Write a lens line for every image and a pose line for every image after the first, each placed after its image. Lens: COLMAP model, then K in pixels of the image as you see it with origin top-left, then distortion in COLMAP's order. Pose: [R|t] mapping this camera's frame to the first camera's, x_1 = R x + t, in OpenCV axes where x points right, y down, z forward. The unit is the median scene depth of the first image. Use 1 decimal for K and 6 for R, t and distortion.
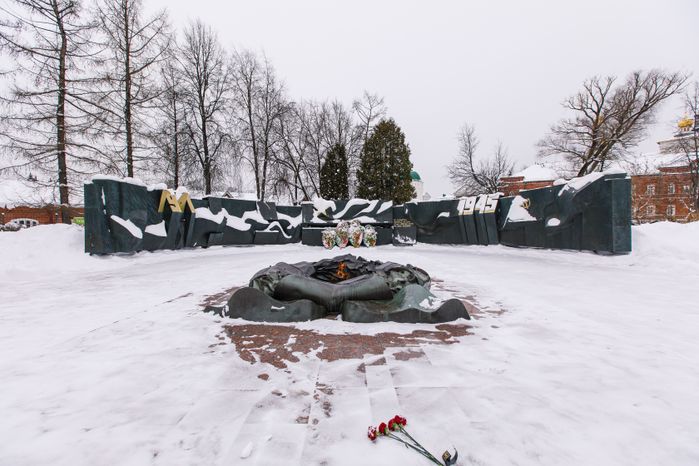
lens RADIAL K [[345.6, 0, 353.4], [0, 345.6, 232.5], [0, 0, 1]] dist [0.004039, 0.000376]
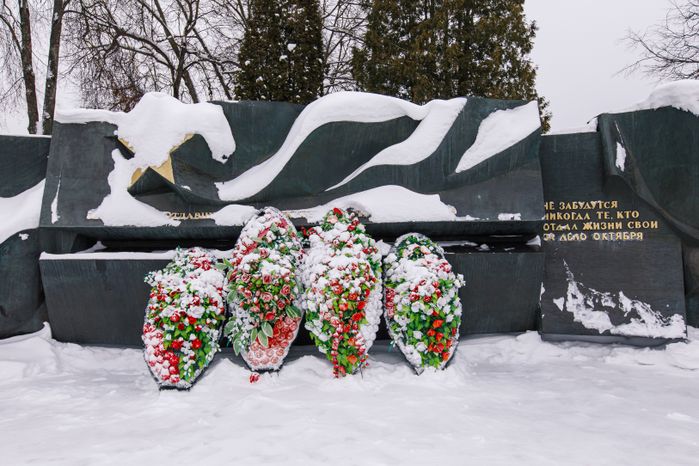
lens RADIAL K [[544.8, 0, 348.8], [0, 544.8, 231.5], [0, 0, 1]] dist [0.009489, 0.001592]
pose [[0.999943, -0.009135, -0.005596, 0.011542], [0.009164, 0.999944, 0.005303, -0.025189], [0.005547, -0.005354, 0.999970, 0.716941]]
